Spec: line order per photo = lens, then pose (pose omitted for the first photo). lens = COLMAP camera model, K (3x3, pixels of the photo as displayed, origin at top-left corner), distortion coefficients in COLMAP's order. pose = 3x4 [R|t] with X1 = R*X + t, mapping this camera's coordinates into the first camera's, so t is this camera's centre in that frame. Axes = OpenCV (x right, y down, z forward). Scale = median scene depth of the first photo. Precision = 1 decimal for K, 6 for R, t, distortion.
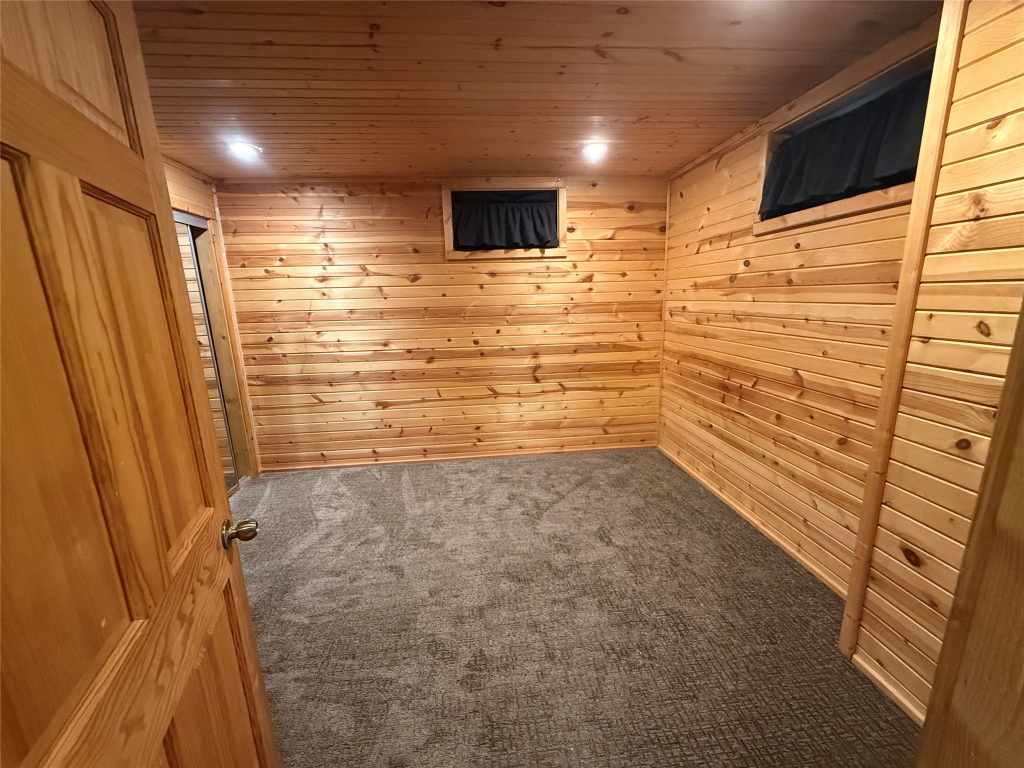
lens RADIAL K [[408.2, 0, 511.6], [0, 408.2, 385.5], [0, 0, 1]] dist [0.002034, 0.000013]
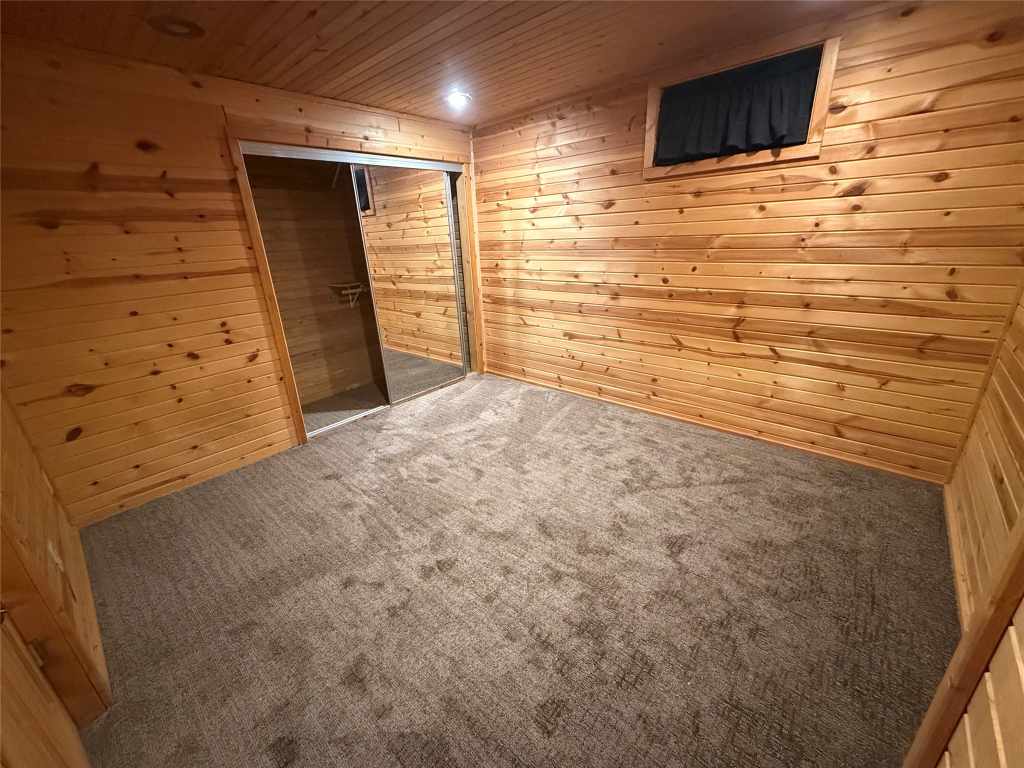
lens RADIAL K [[408.2, 0, 508.7], [0, 408.2, 385.3], [0, 0, 1]] dist [0.002034, 0.000013]
pose [[0.680900, 0.252757, -0.687379, 0.339657], [-0.131193, 0.965472, 0.225059, -0.046118], [0.720530, -0.063063, 0.690550, 0.174277]]
